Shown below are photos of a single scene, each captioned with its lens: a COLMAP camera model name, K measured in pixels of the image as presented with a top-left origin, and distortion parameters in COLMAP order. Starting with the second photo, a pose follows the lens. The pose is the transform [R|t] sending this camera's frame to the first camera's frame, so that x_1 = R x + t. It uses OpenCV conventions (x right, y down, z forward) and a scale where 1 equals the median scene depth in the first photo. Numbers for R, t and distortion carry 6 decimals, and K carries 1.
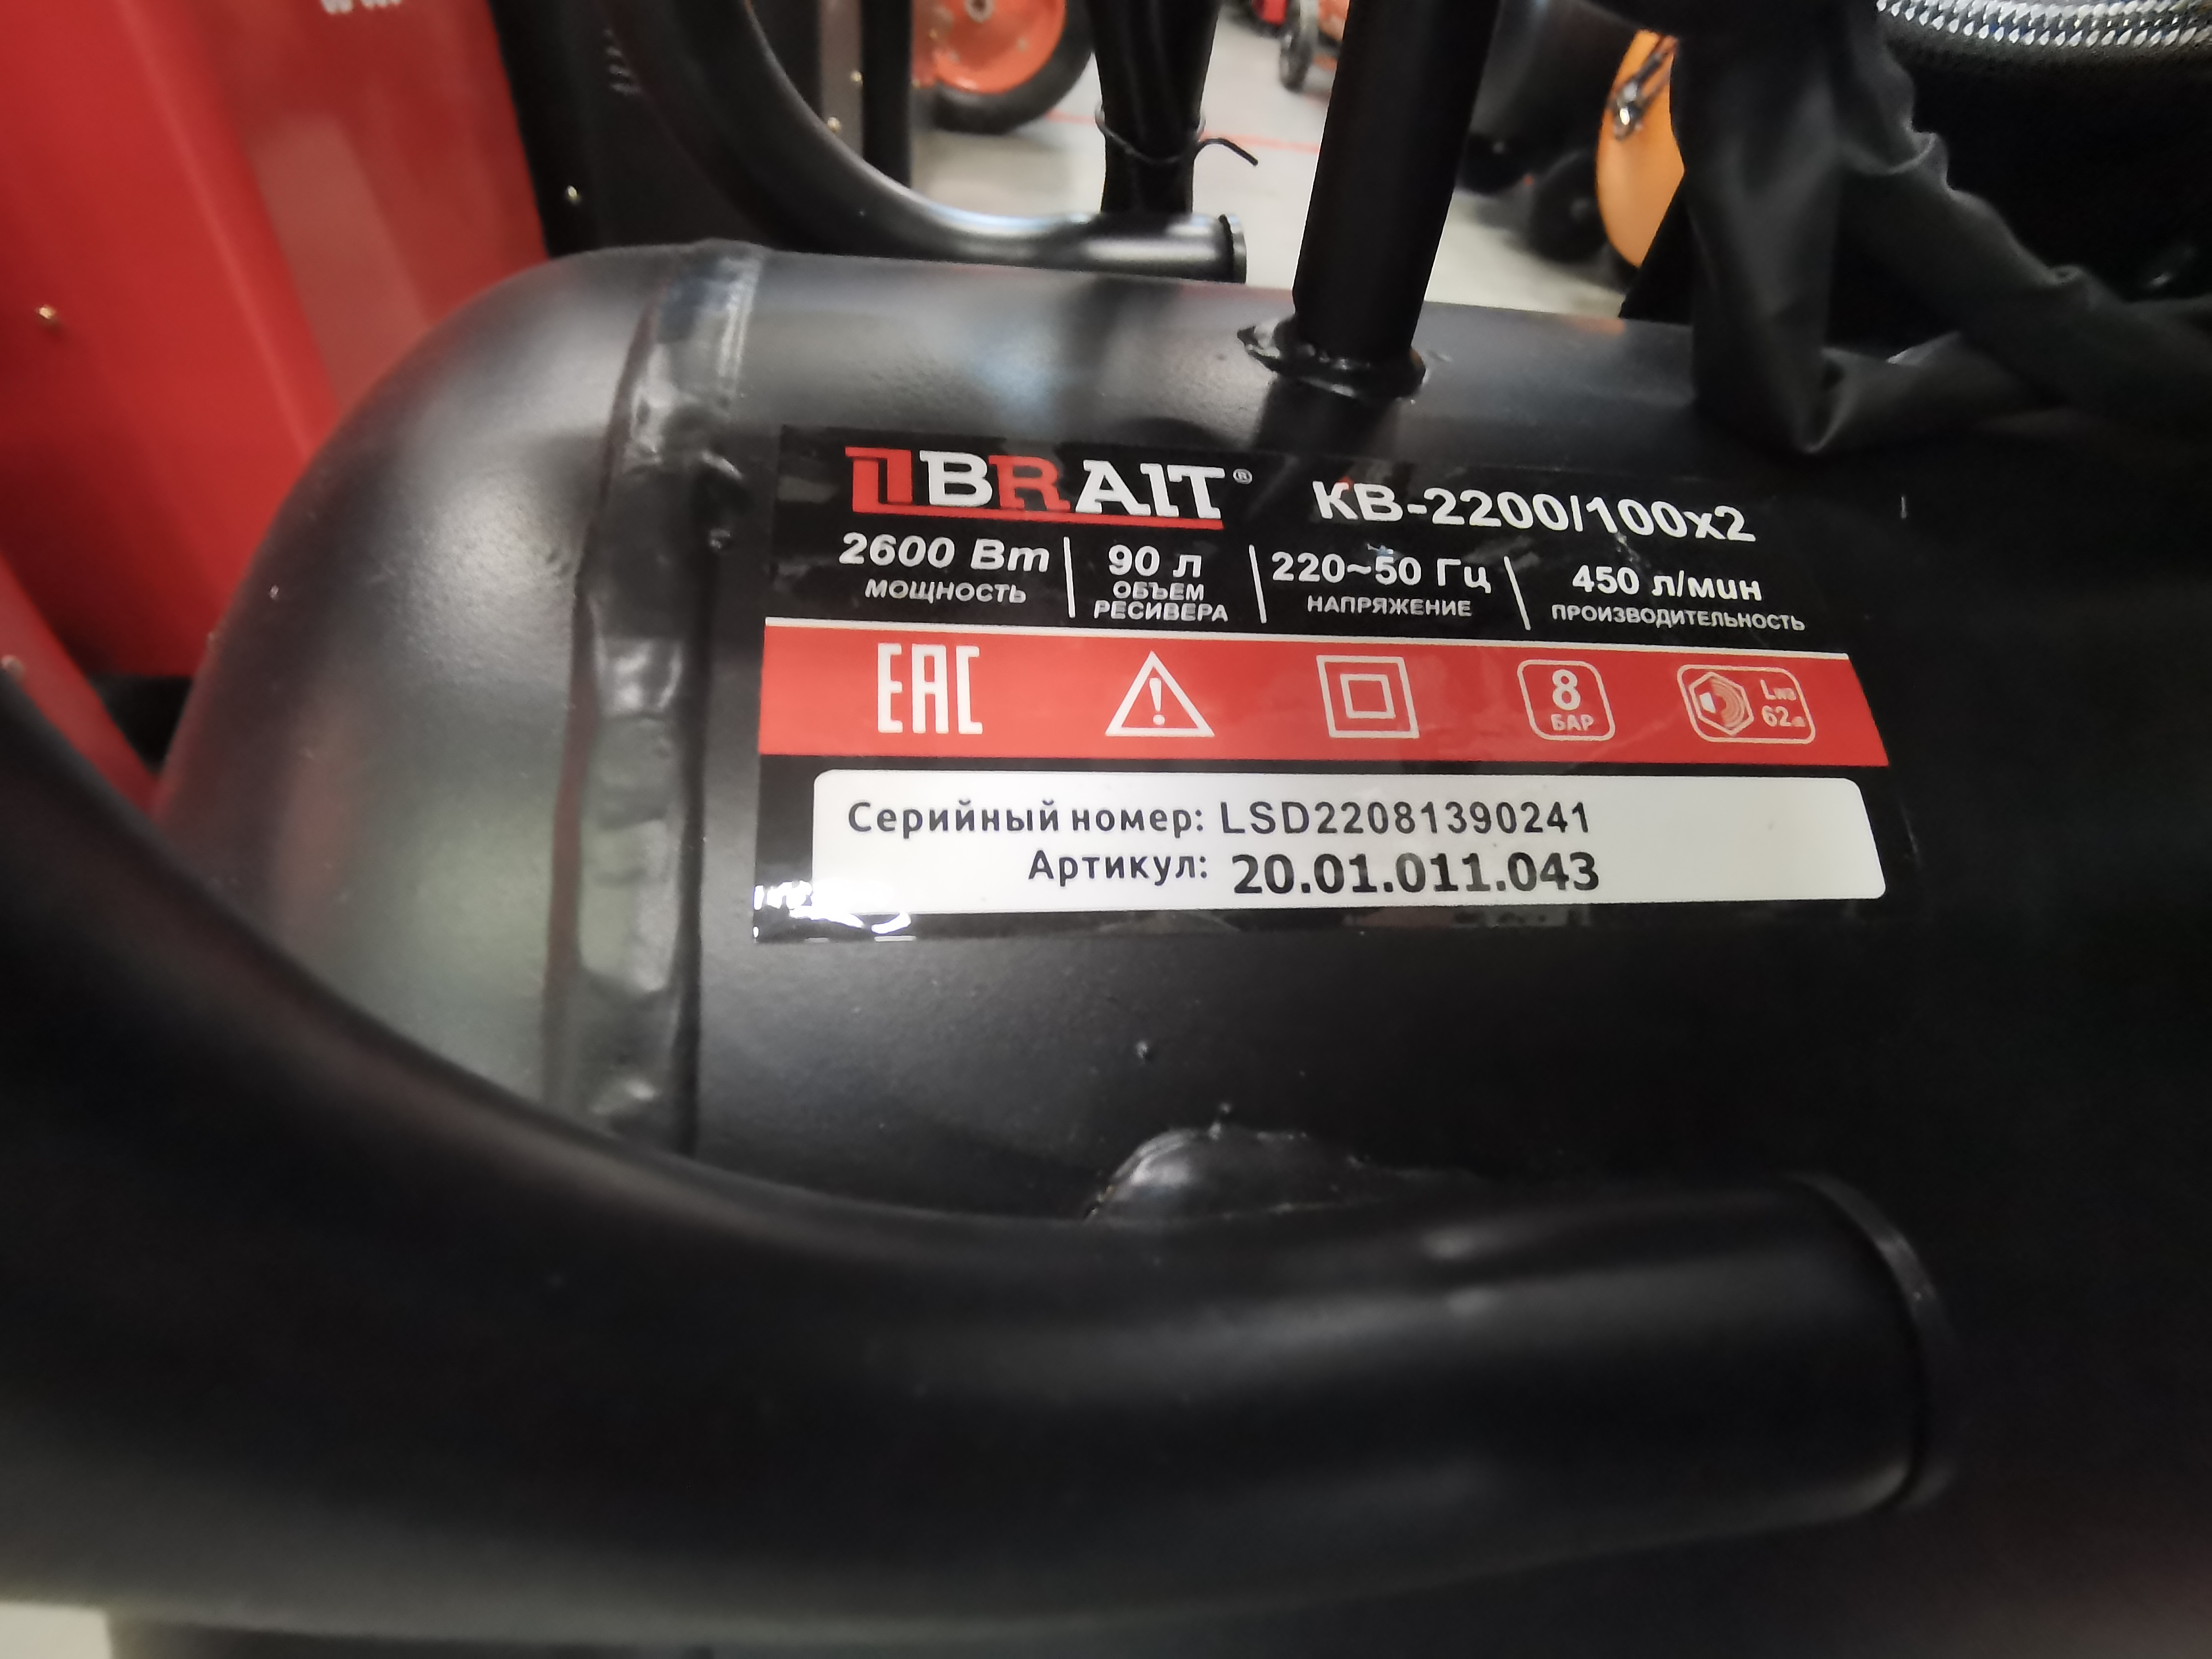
lens RADIAL K [[1074.3, 0, 1099.0], [0, 1074.3, 839.1], [0, 0, 1]] dist [-0.013410, -0.002011]
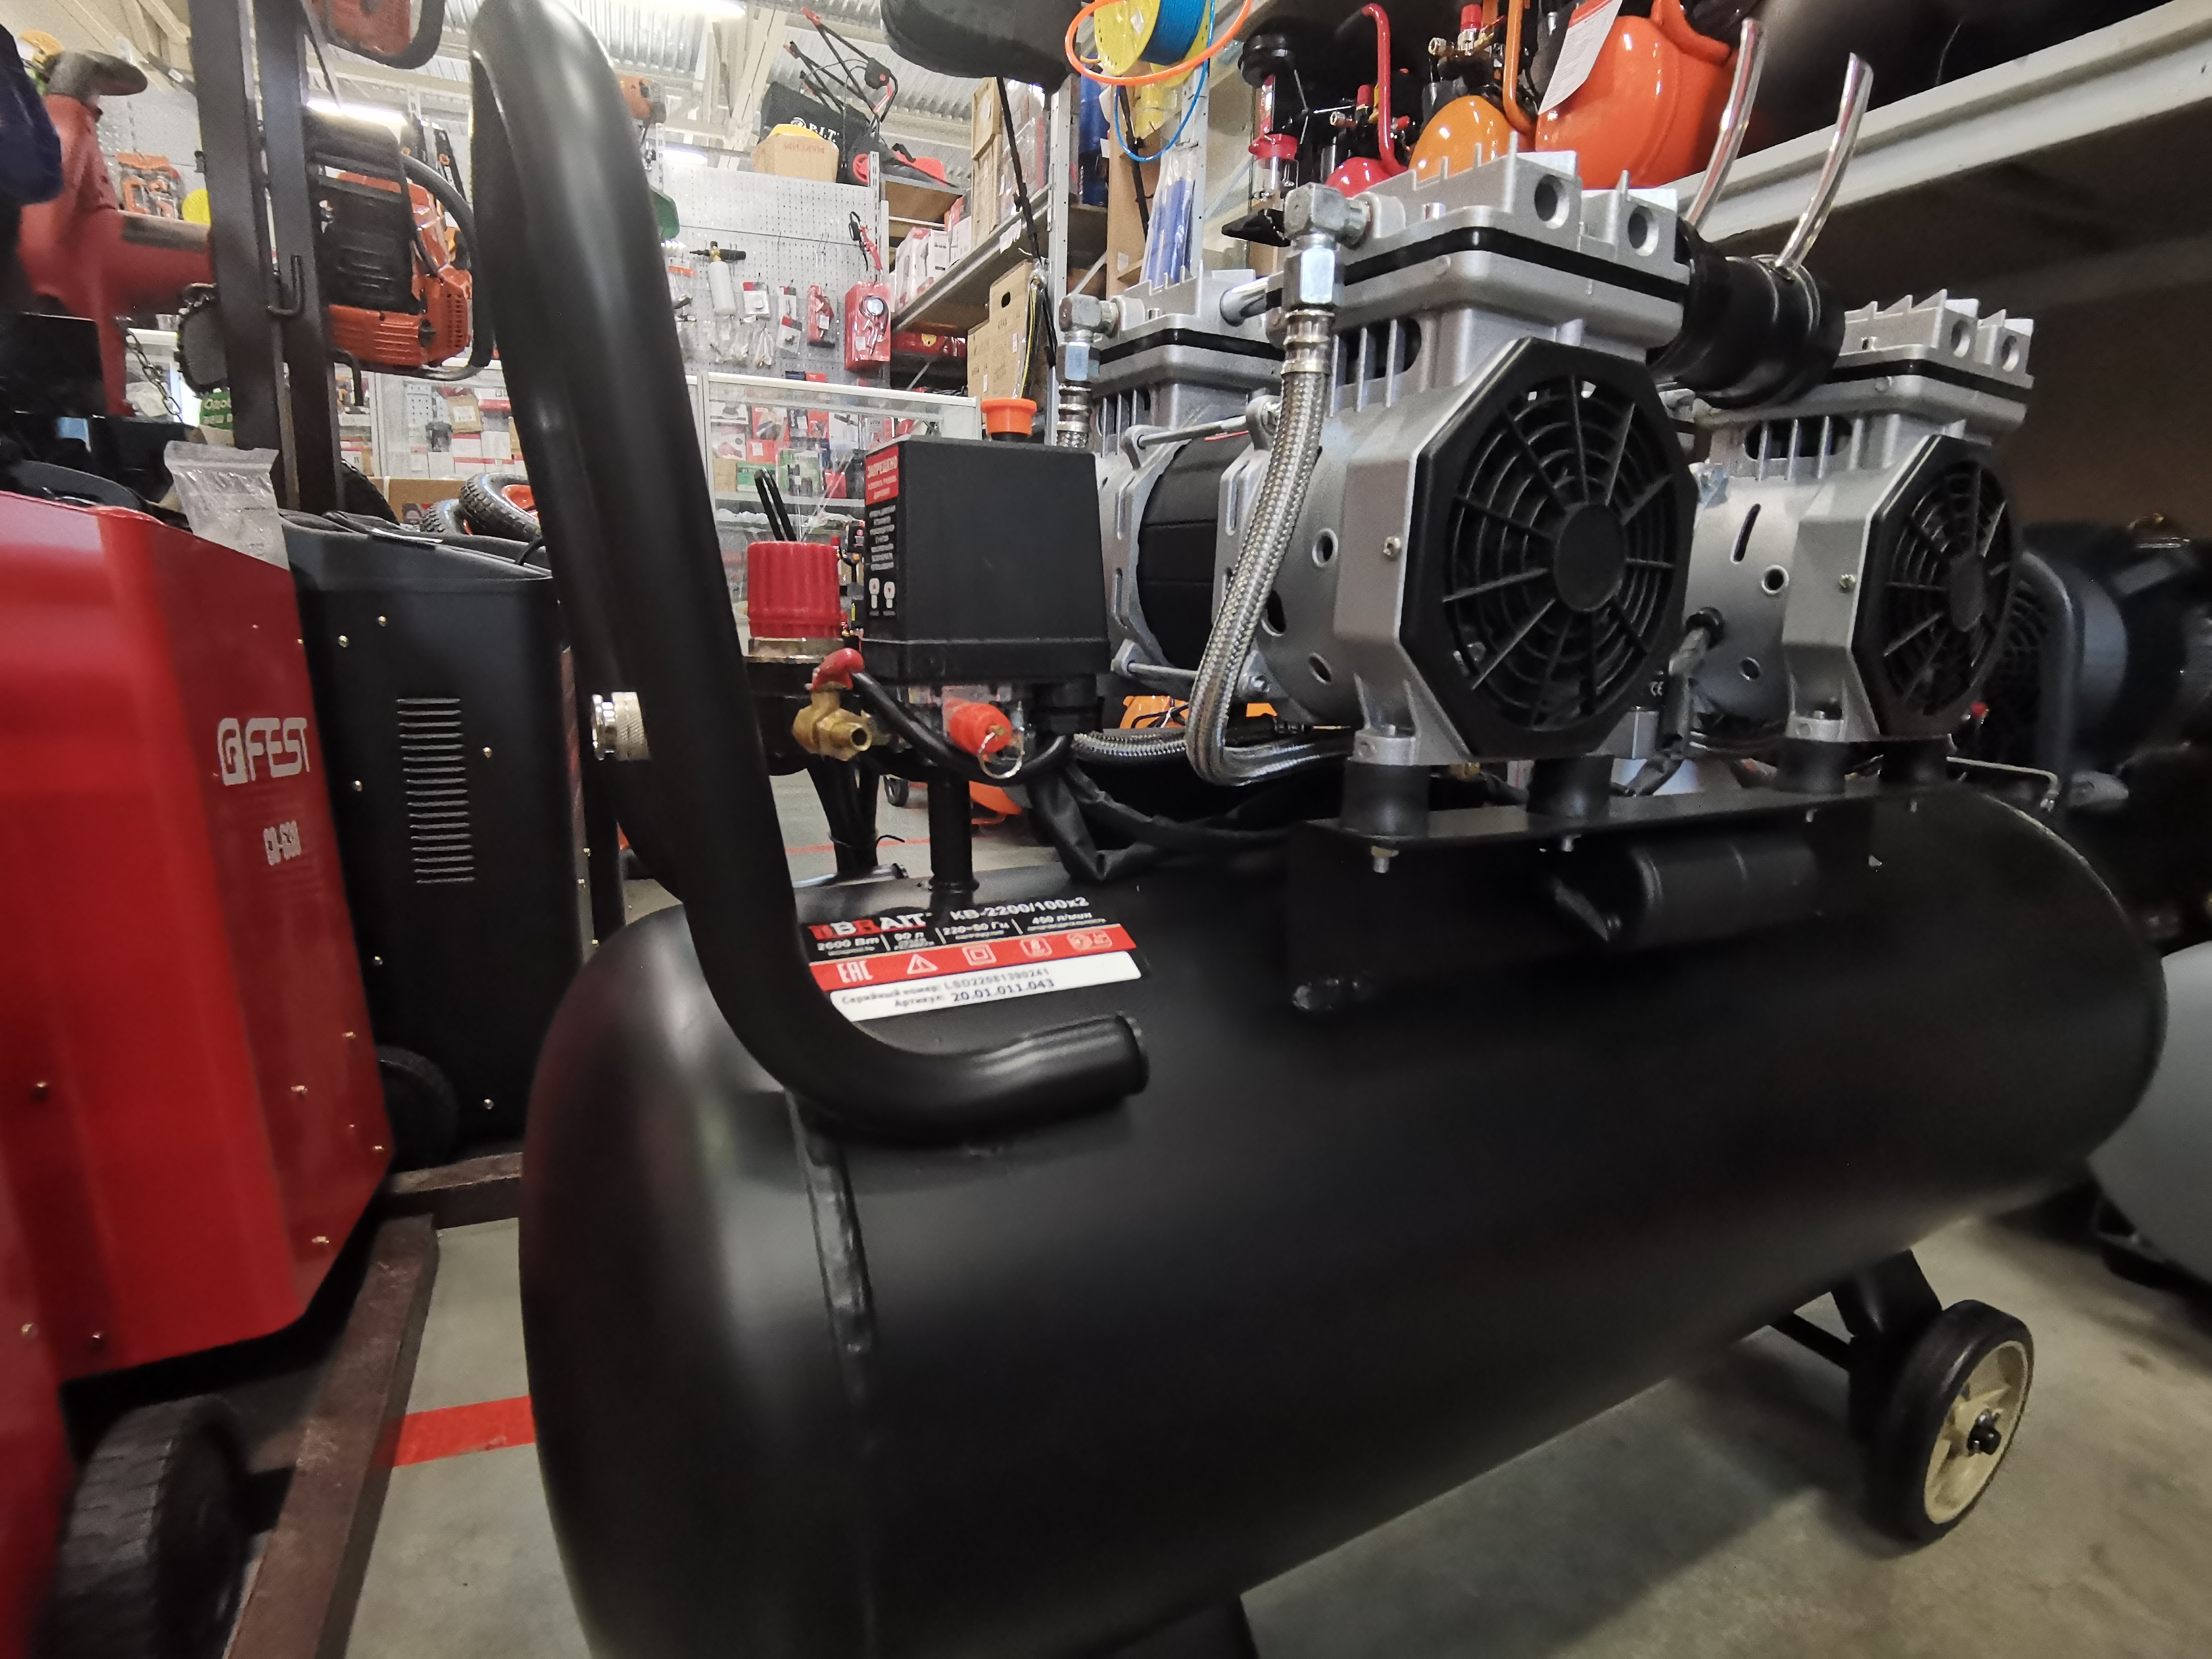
lens RADIAL K [[1074.3, 0, 1113.8], [0, 1074.3, 835.1], [0, 0, 1]] dist [-0.013410, -0.002011]
pose [[0.928889, -0.166046, 0.331050, -0.414556], [0.320861, 0.807224, -0.495416, 1.365884], [-0.184970, 0.566408, 0.803099, -2.015149]]
